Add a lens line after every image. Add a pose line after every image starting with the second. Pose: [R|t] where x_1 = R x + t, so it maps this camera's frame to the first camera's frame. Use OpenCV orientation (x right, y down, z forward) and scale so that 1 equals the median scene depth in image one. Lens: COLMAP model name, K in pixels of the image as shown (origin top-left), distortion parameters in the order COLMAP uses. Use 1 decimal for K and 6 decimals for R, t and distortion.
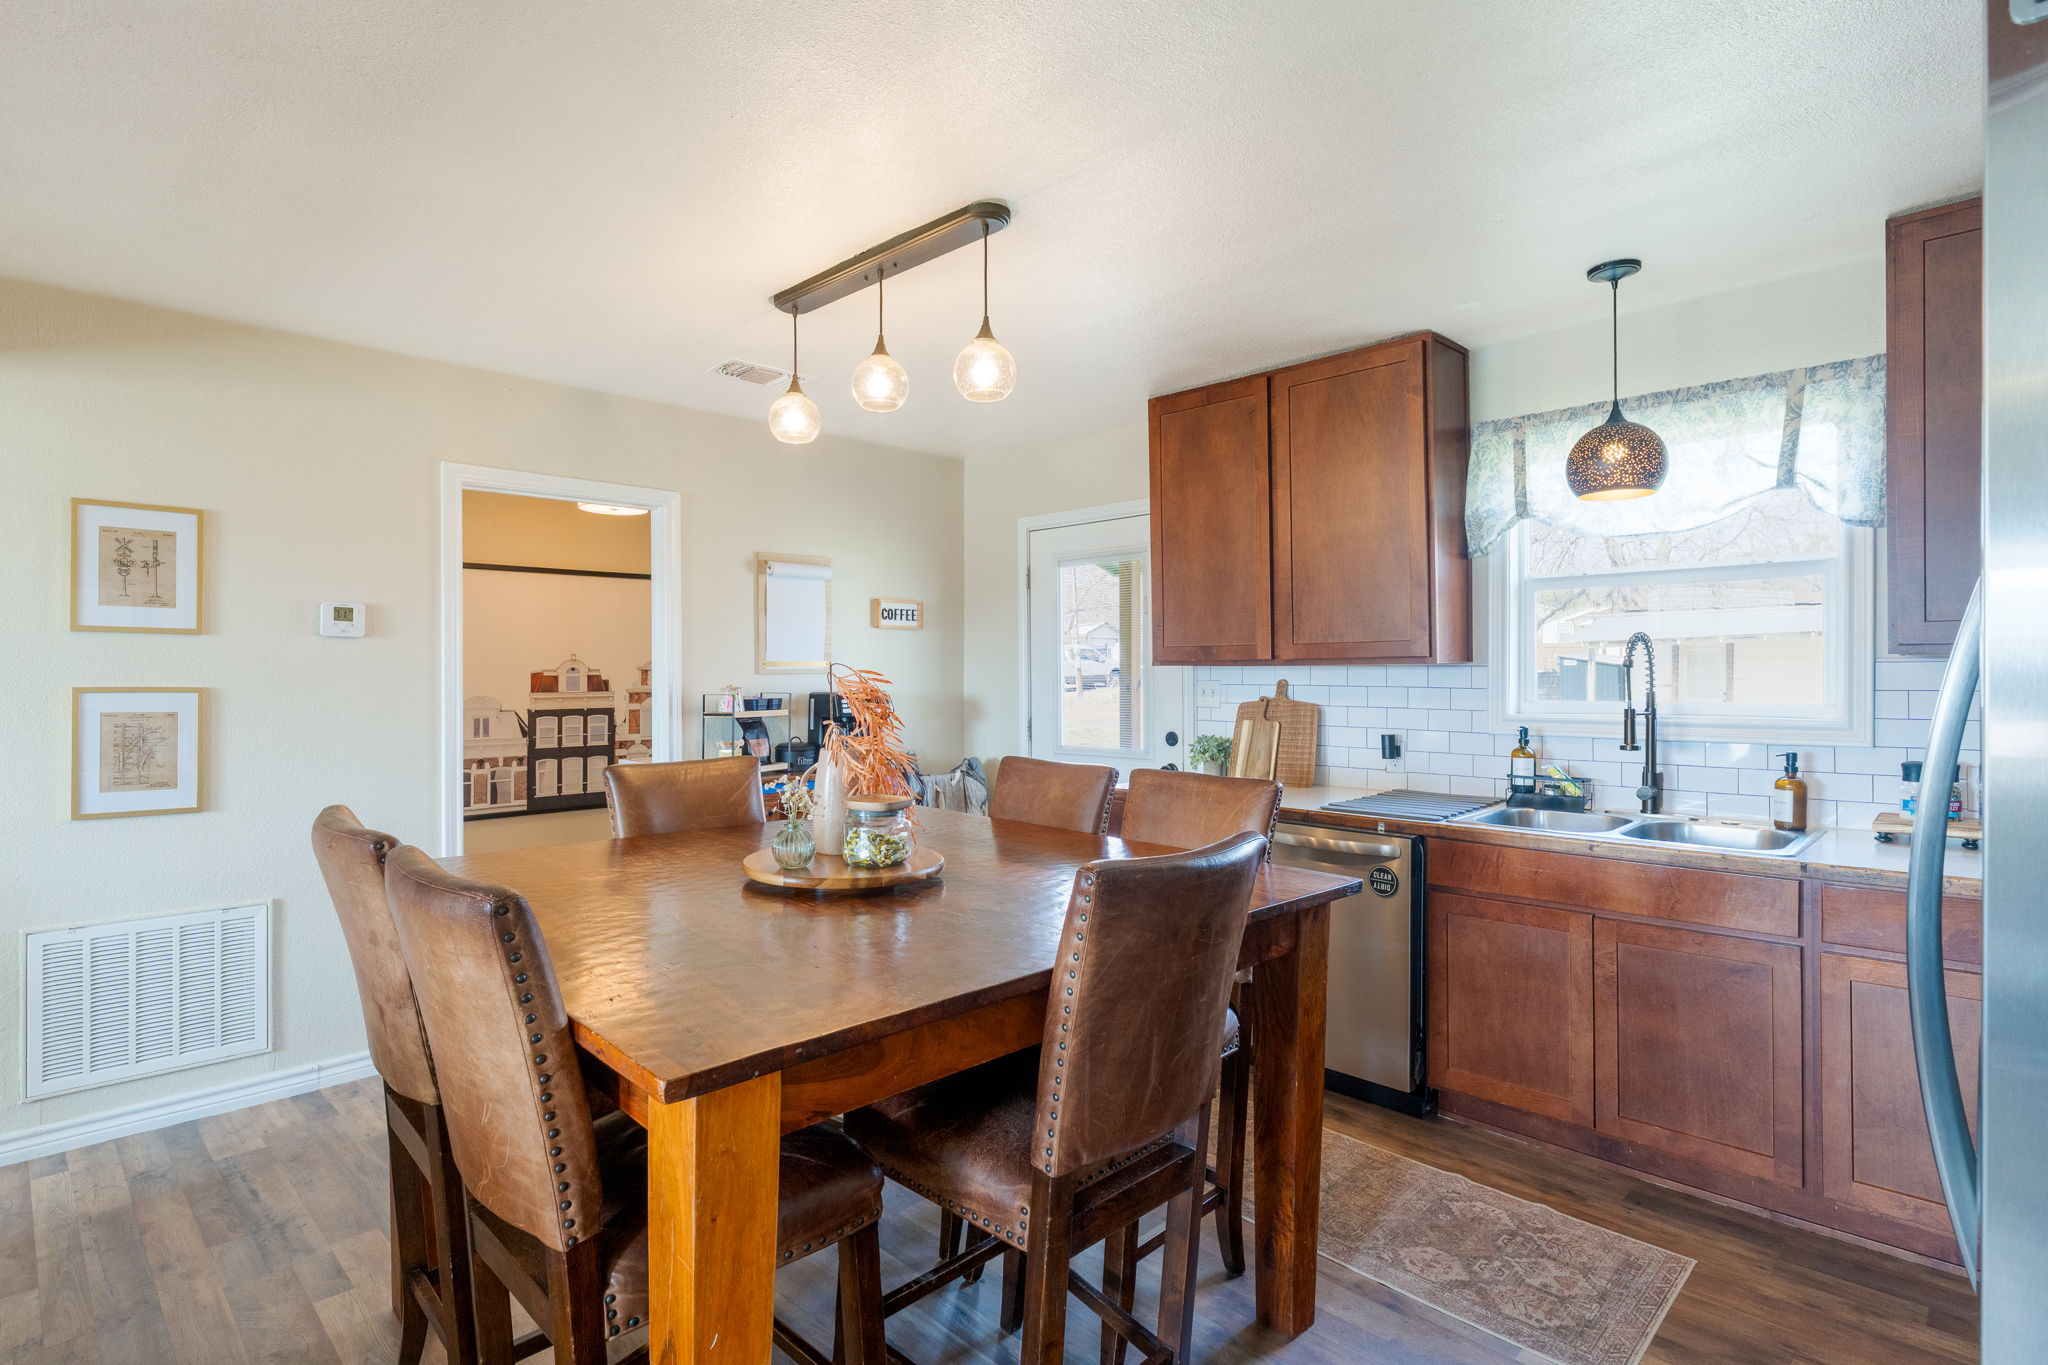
lens RADIAL K [[1028.0, 0, 1012.3], [0, 1028.0, 670.1], [0, 0, 1]] dist [0.000216, -0.000177]
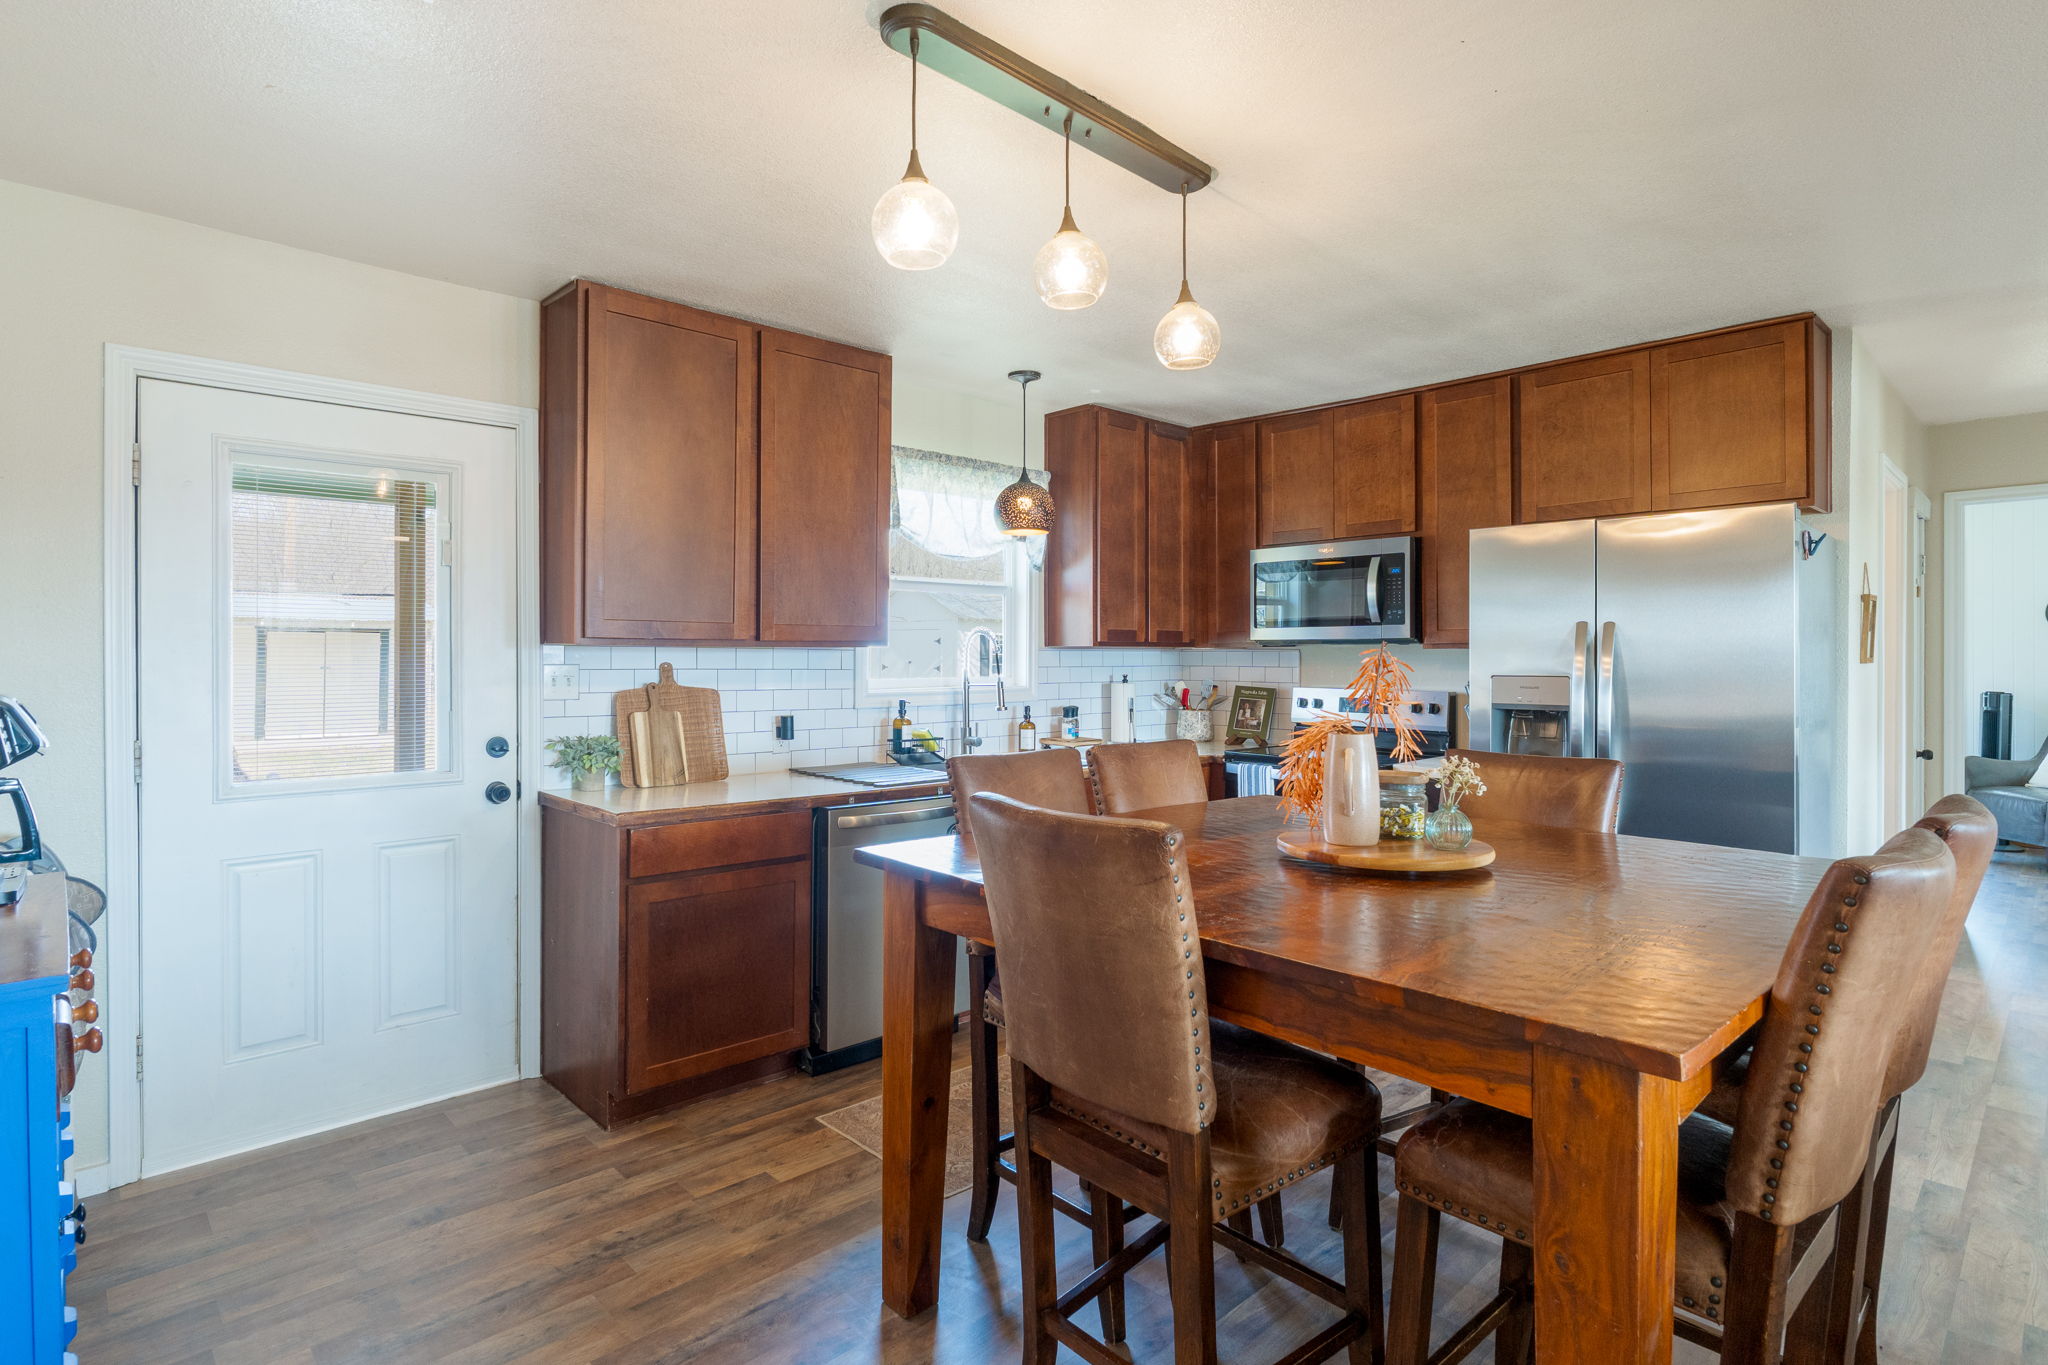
lens RADIAL K [[1028.0, 0, 1012.3], [0, 1028.0, 670.1], [0, 0, 1]] dist [0.000216, -0.000177]
pose [[0.034216, -0.008103, 0.999382, -0.648947], [-0.003391, 0.999960, 0.008224, 0.007781], [-0.999409, -0.003670, 0.034187, 0.733340]]
